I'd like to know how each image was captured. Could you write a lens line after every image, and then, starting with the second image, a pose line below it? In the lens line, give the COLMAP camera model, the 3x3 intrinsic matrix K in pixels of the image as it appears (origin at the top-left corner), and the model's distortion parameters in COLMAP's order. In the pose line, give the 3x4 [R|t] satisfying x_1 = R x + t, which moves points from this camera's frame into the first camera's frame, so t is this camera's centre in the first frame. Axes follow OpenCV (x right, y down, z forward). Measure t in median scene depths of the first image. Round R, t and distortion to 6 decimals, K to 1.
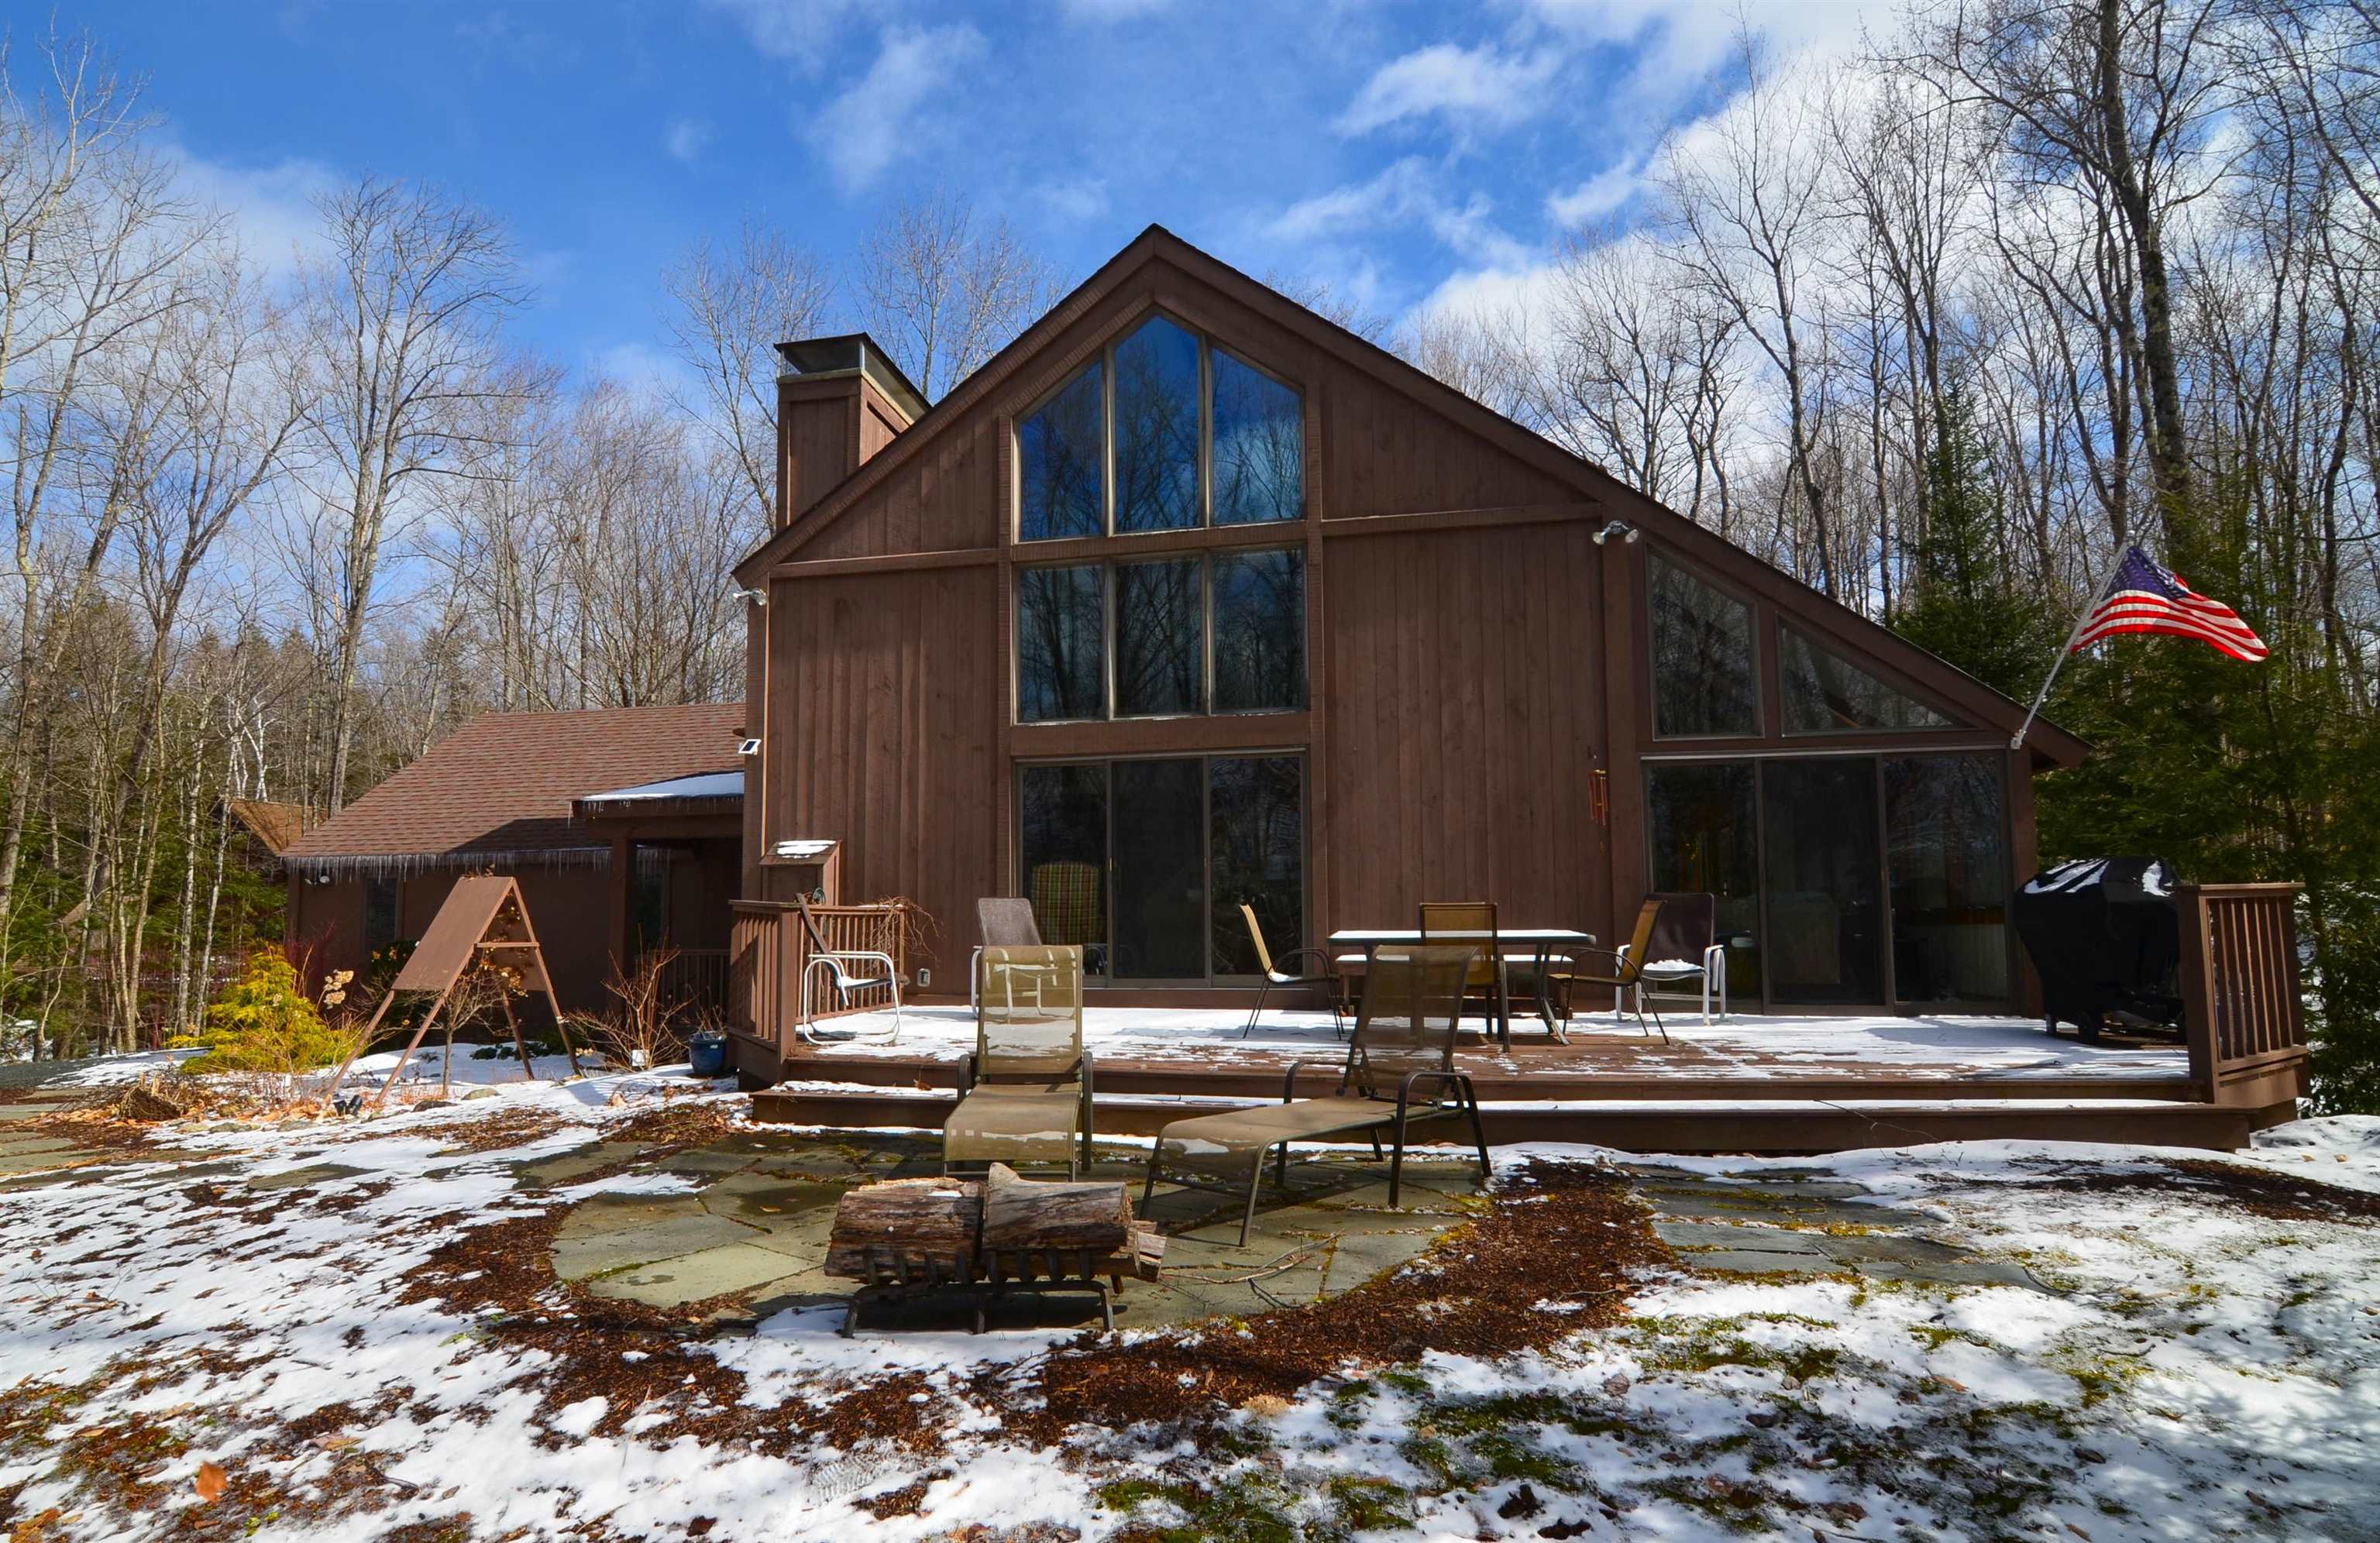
lens RADIAL K [[1214.1, 0, 1189.4], [0, 1214.1, 845.4], [0, 0, 1]] dist [-0.003214, -0.000603]
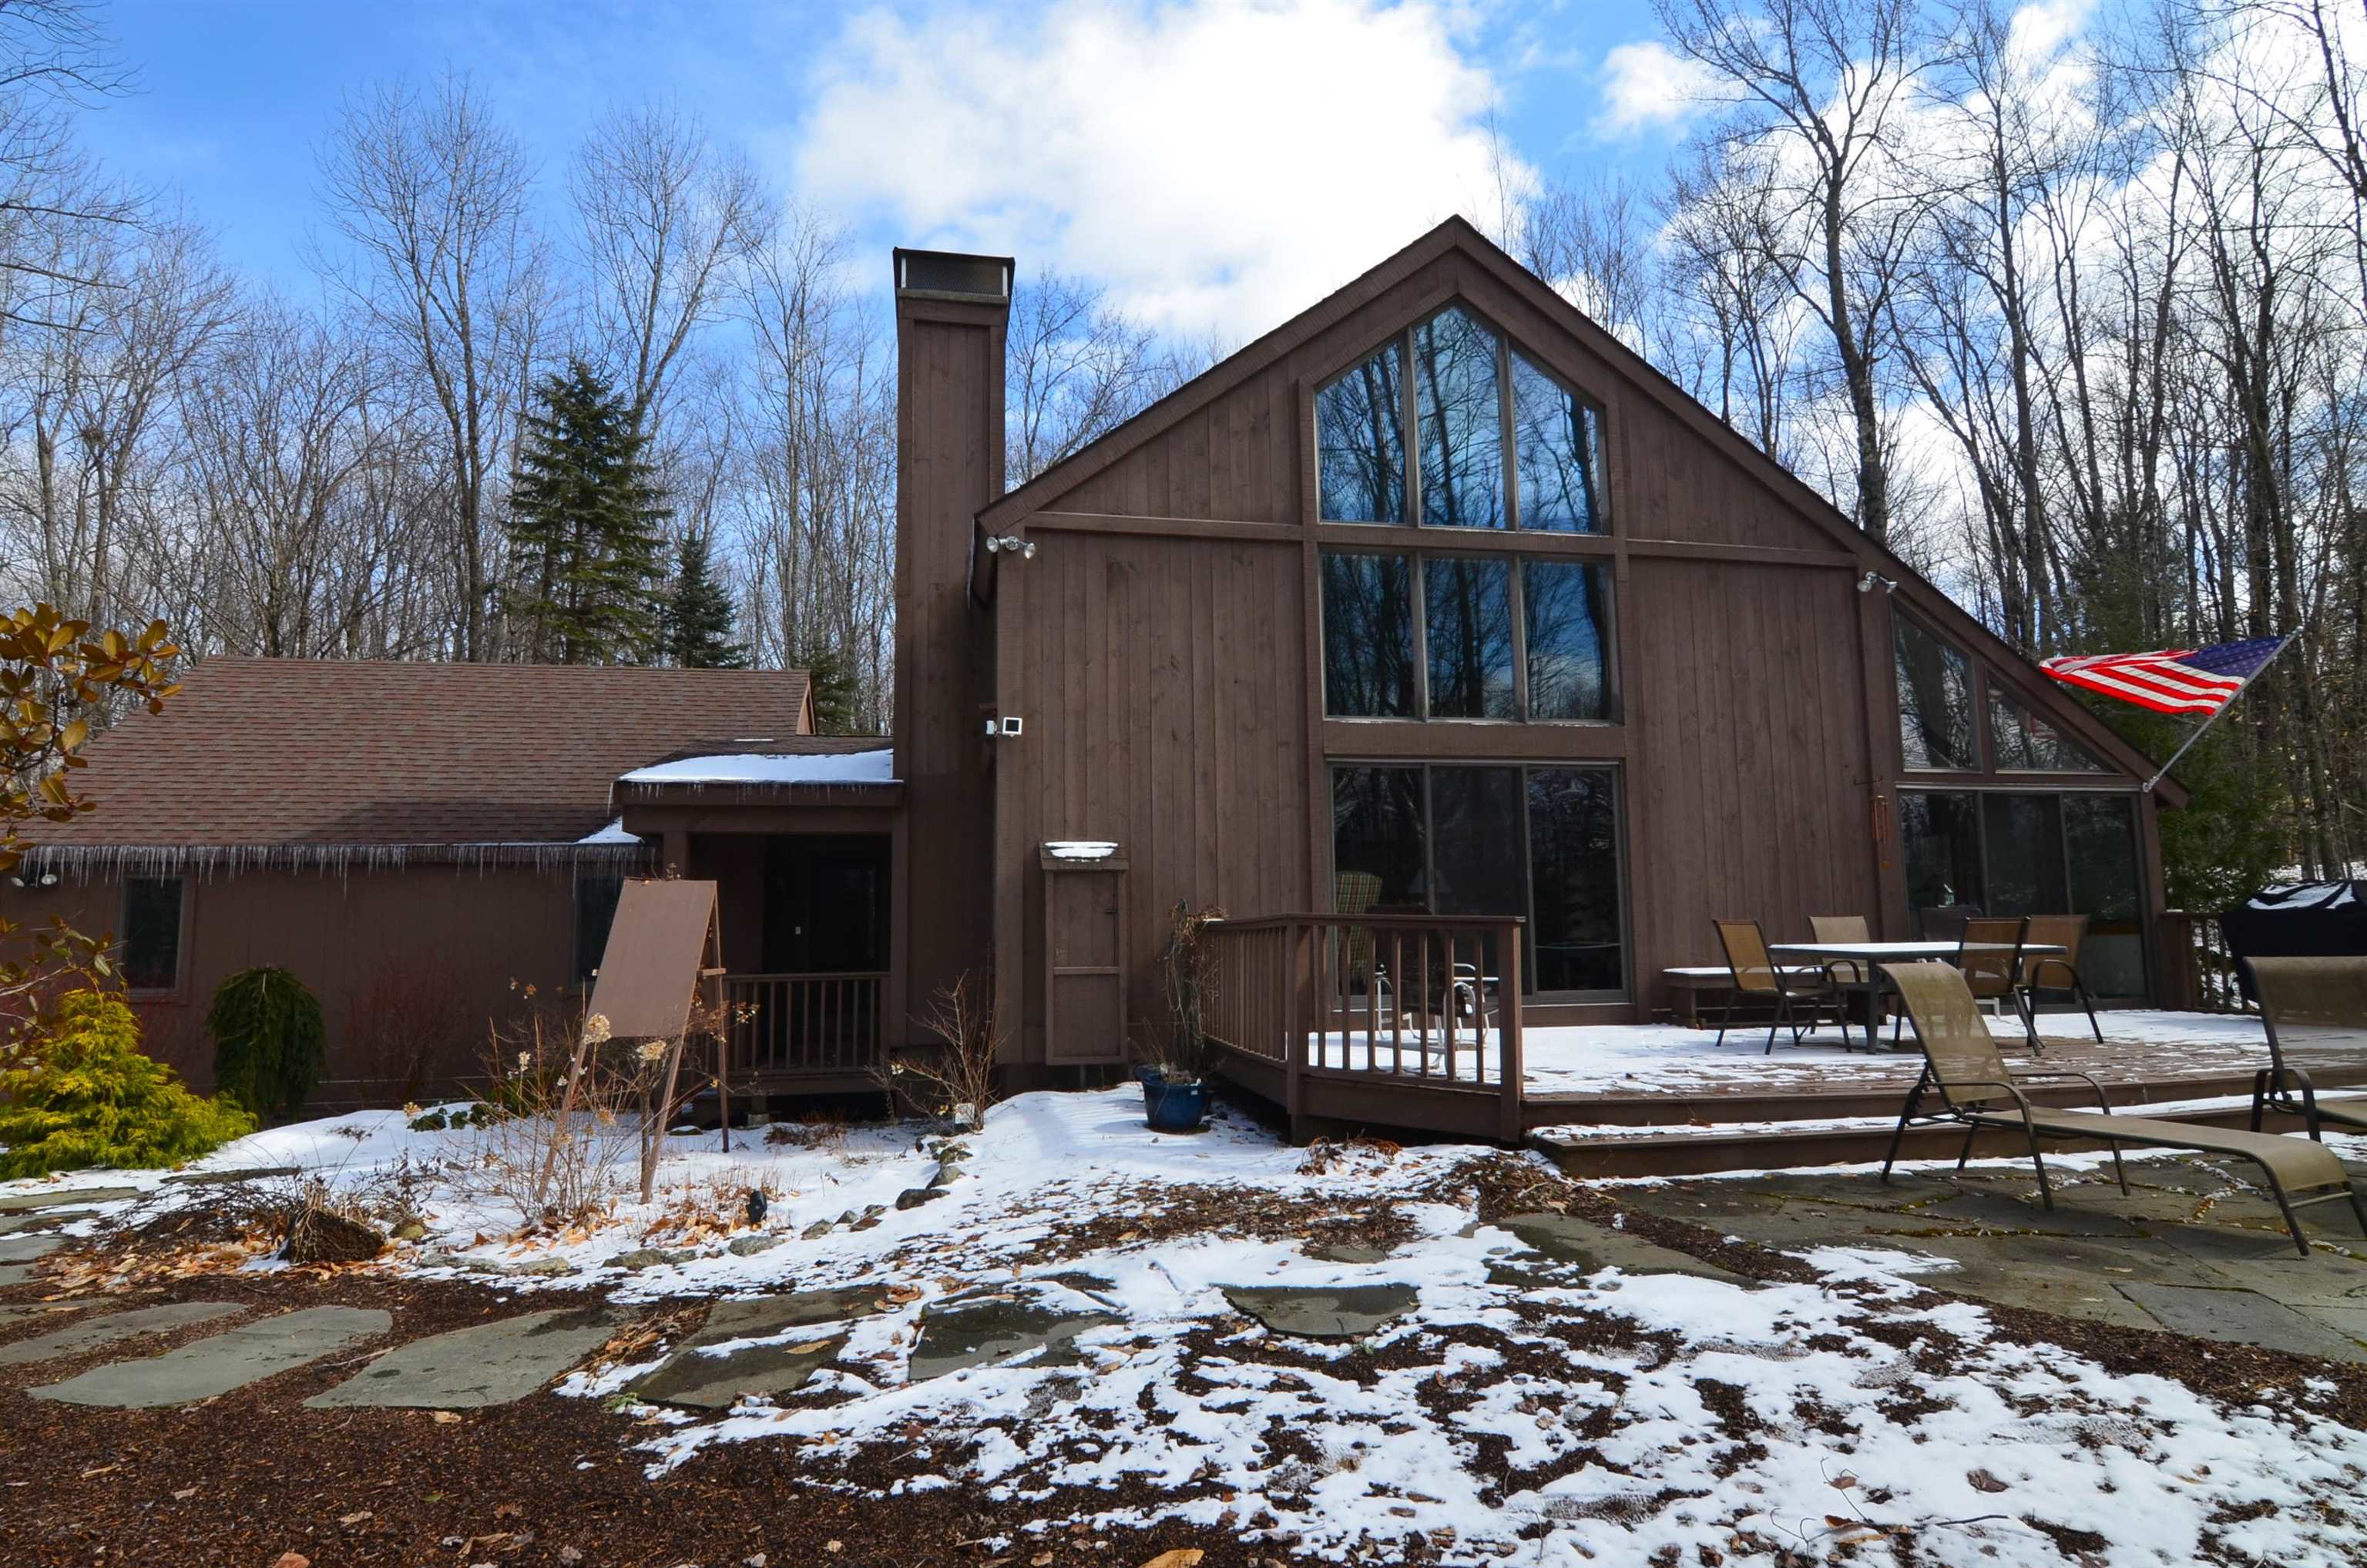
lens RADIAL K [[1219.9, 0, 1182.5], [0, 1219.9, 818.1], [0, 0, 1]] dist [0.001210, 0.001487]
pose [[0.922539, 0.031464, 0.384619, -0.588260], [-0.019500, 0.999198, -0.034968, 0.008451], [-0.385411, 0.024759, 0.922413, 0.194876]]
